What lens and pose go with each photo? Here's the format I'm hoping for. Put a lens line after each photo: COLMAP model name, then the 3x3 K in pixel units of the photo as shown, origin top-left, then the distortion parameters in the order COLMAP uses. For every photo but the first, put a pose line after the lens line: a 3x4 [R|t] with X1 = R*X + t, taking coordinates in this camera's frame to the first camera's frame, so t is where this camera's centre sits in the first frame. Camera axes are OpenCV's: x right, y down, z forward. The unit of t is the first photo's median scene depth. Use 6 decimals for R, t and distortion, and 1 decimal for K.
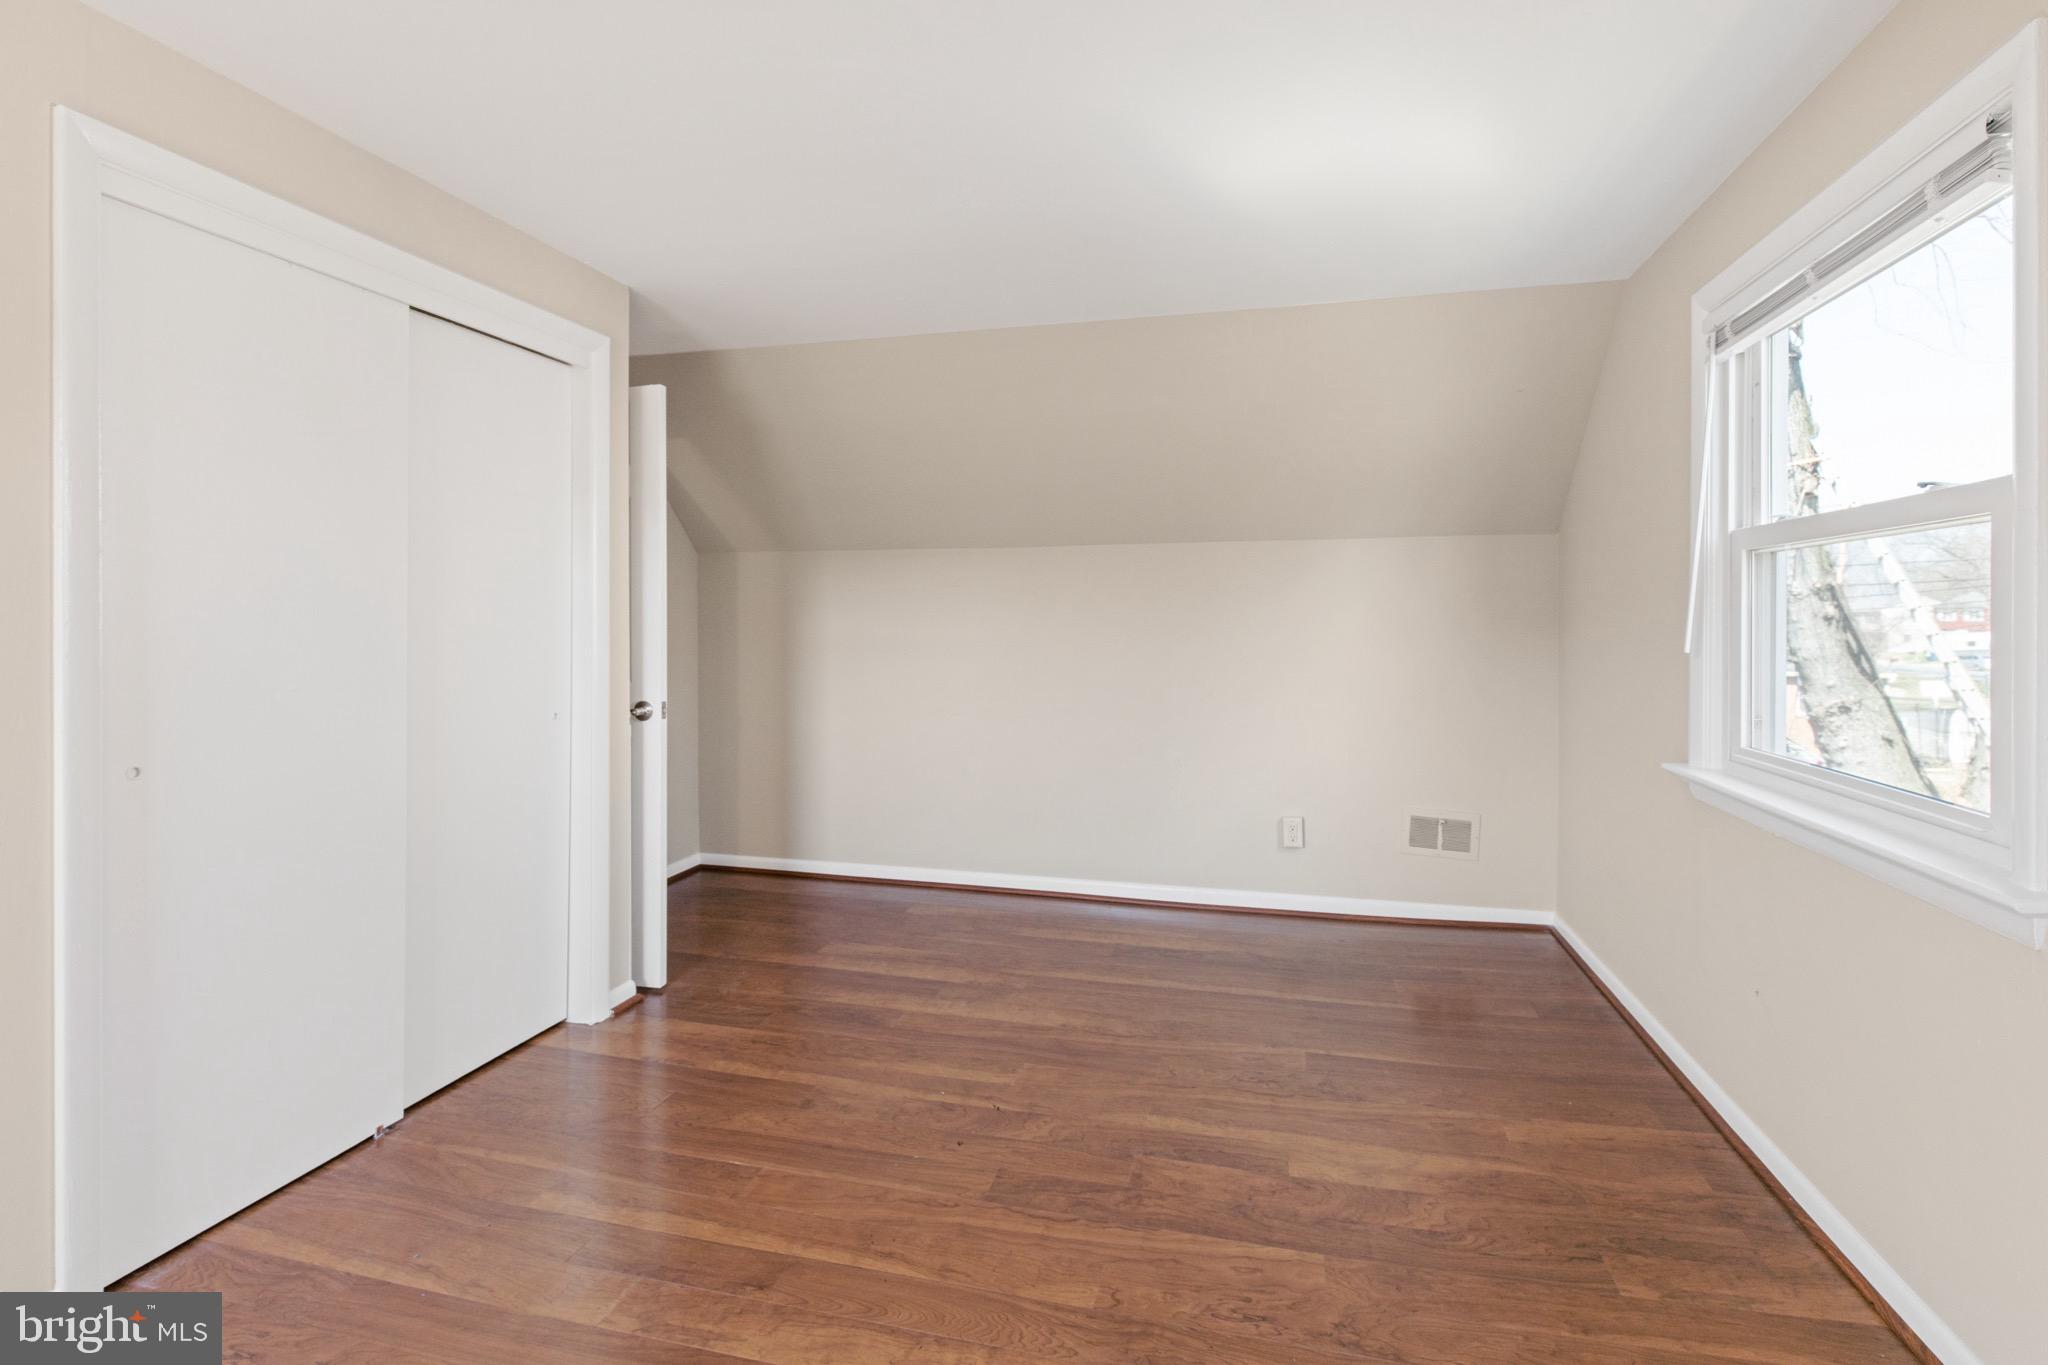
lens RADIAL K [[931.7, 0, 1037.3], [0, 931.7, 628.0], [0, 0, 1]] dist [0.002042, 0.000157]
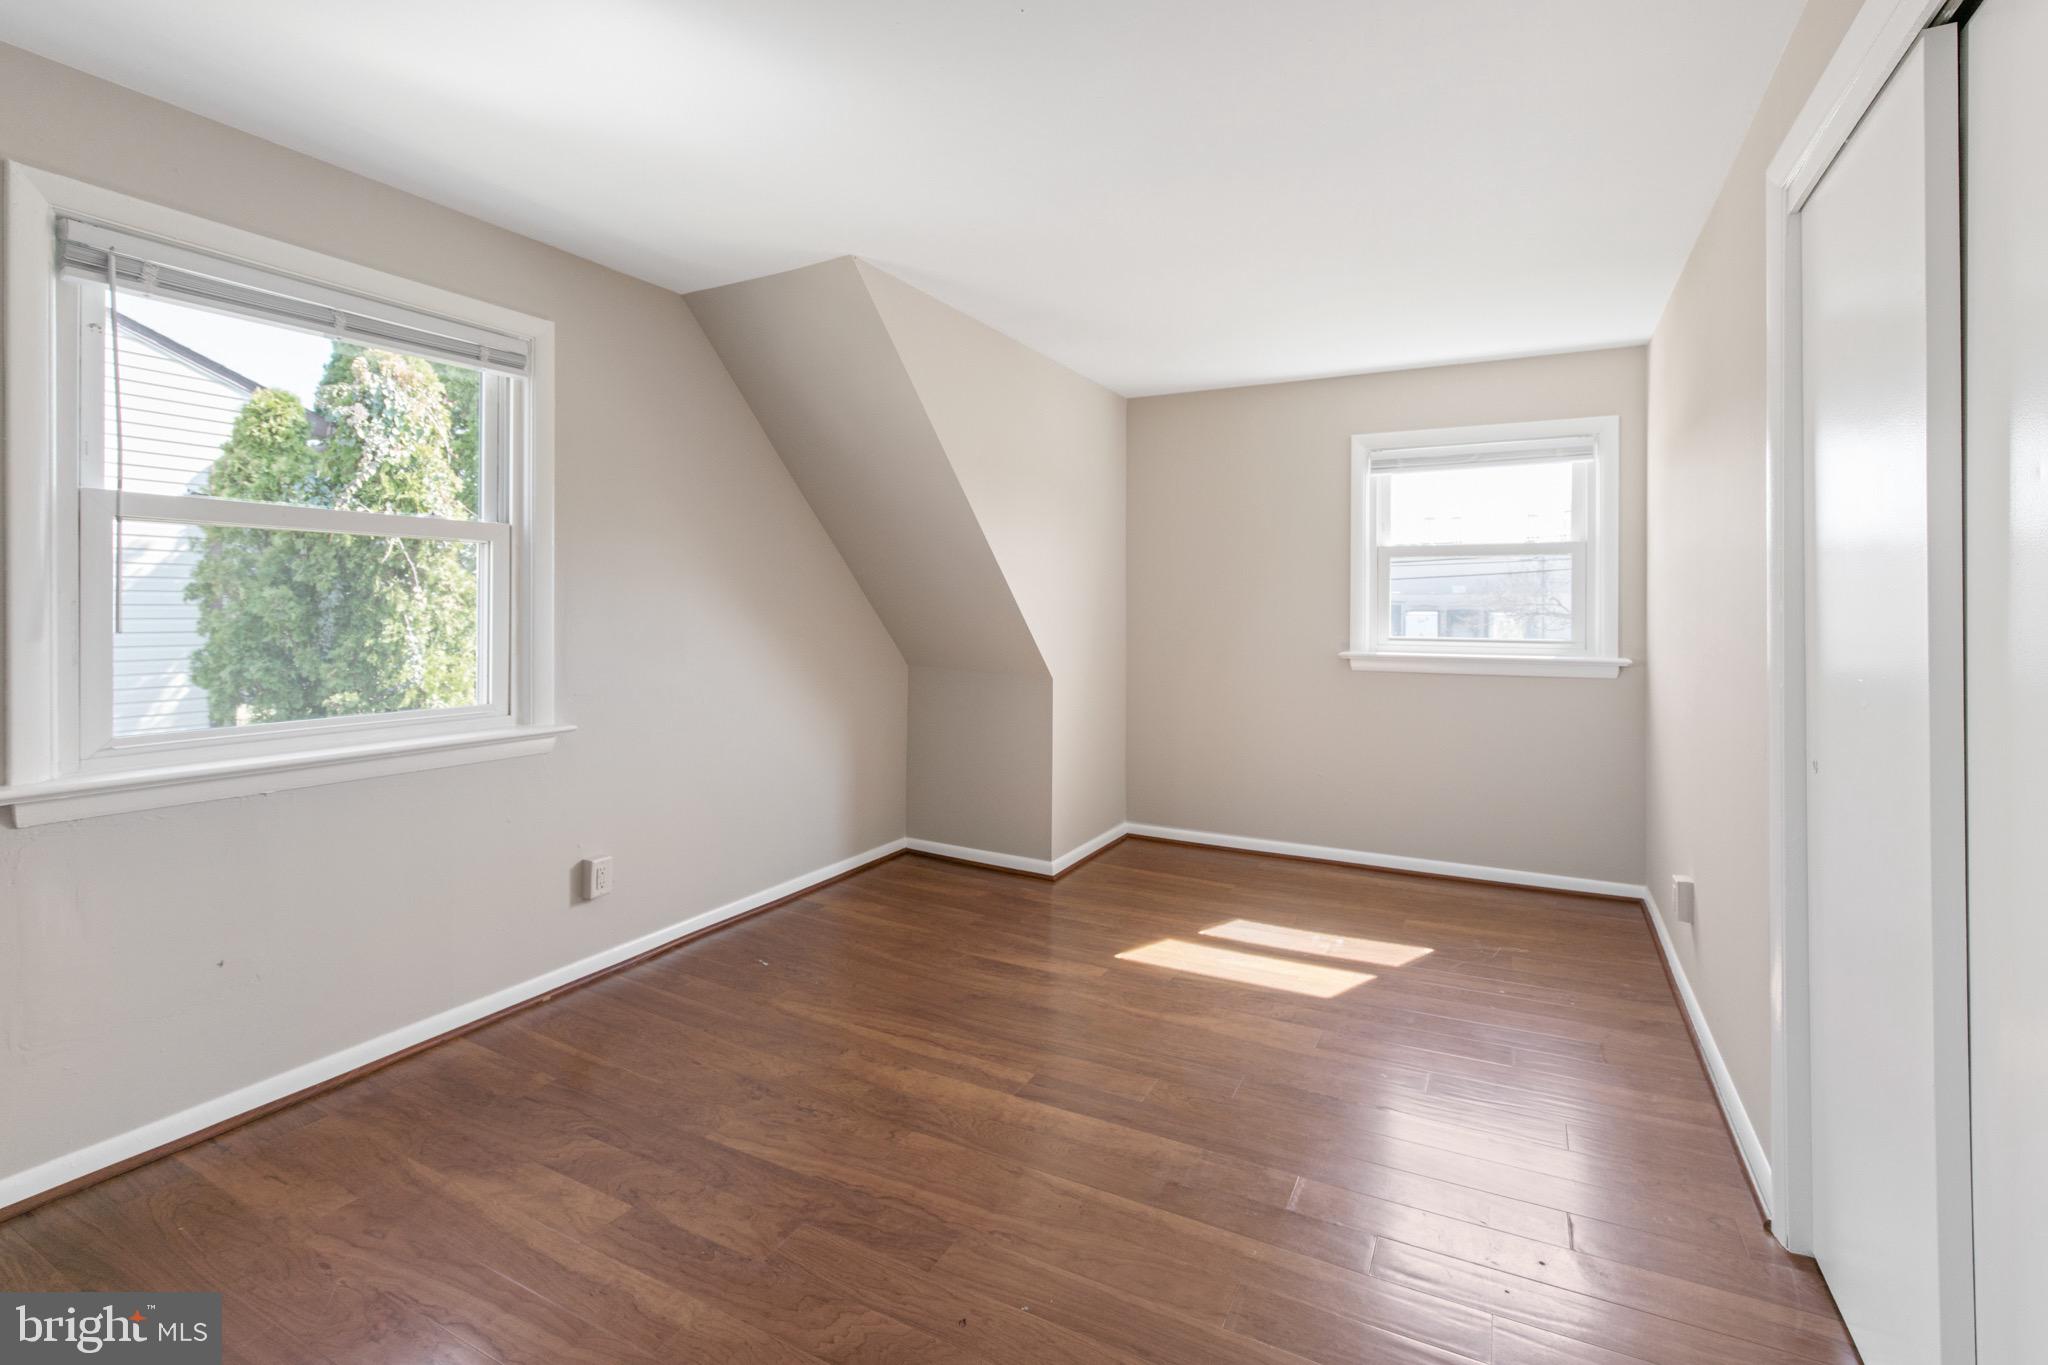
lens RADIAL K [[908.2, 0, 1029.2], [0, 908.2, 619.0], [0, 0, 1]] dist [0.000146, 0.000020]
pose [[-0.974714, -0.011012, 0.223183, -0.317220], [-0.005994, 0.999714, 0.023147, -0.014377], [-0.223374, 0.021224, -0.974502, 1.854305]]
